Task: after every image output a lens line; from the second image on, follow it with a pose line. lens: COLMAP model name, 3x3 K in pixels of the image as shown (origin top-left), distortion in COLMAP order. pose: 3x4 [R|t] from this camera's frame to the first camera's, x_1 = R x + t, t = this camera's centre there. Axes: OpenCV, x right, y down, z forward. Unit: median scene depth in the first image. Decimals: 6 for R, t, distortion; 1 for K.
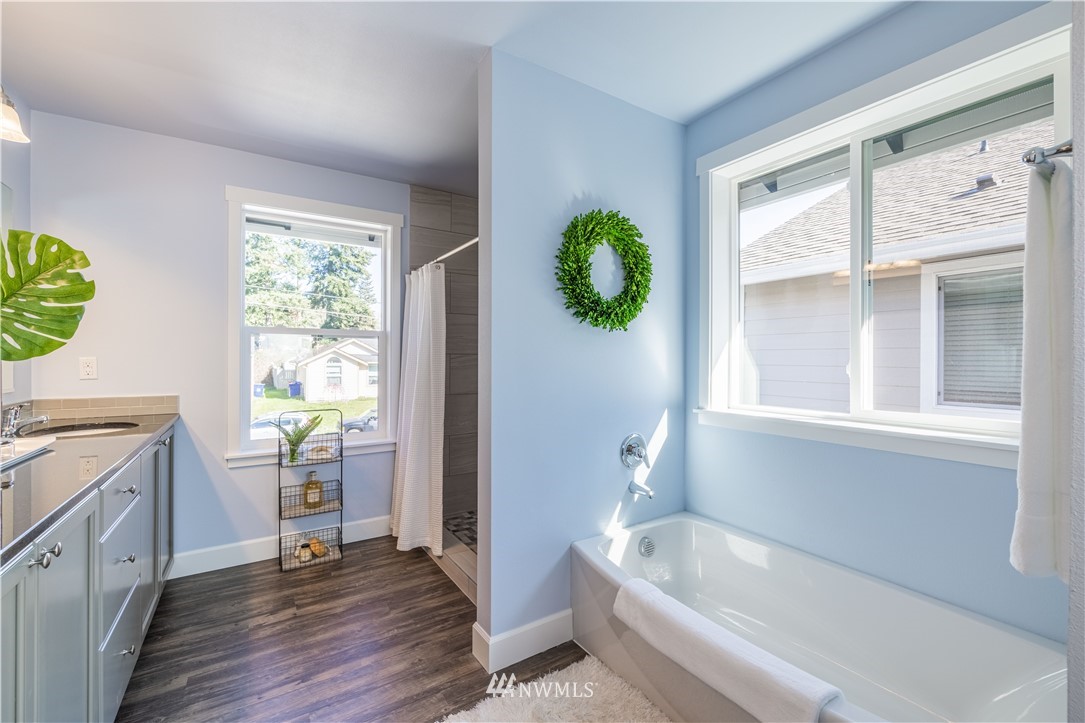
lens RADIAL K [[450.1, 0, 541.3], [0, 450.1, 358.9], [0, 0, 1]] dist [-0.004583, 0.000063]
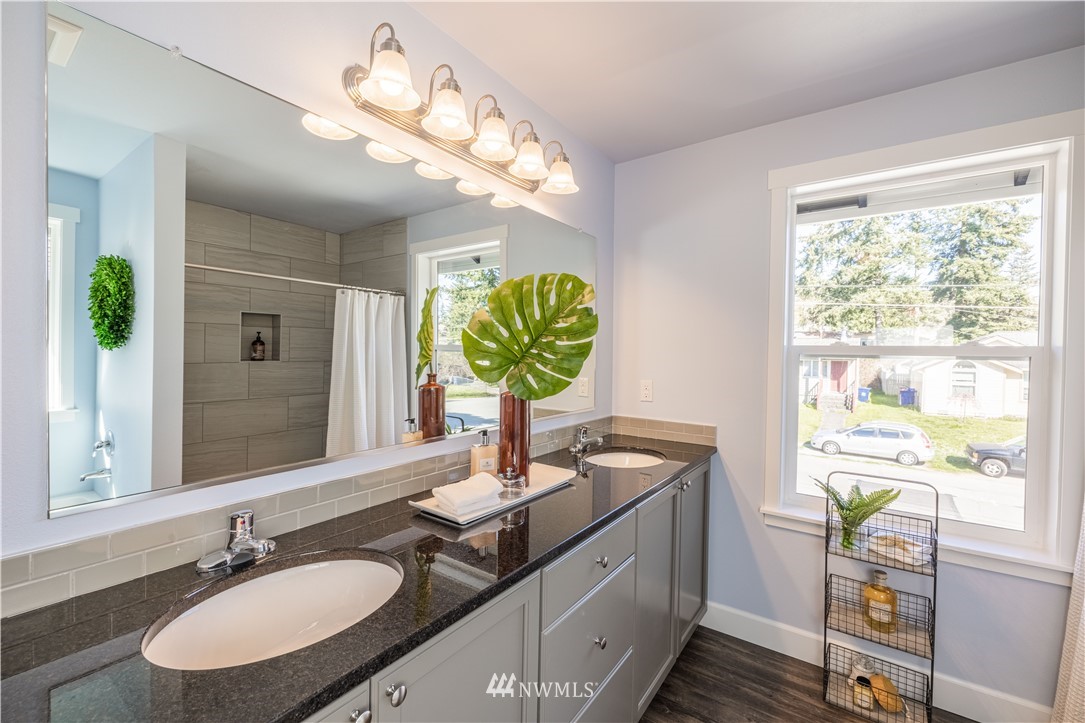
lens RADIAL K [[450.1, 0, 541.3], [0, 450.1, 358.9], [0, 0, 1]] dist [-0.004583, 0.000063]
pose [[0.370823, 0.014719, -0.928587, -0.095000], [-0.015379, 0.999835, 0.009707, -0.048651], [0.928576, 0.010681, 0.370988, 0.298980]]
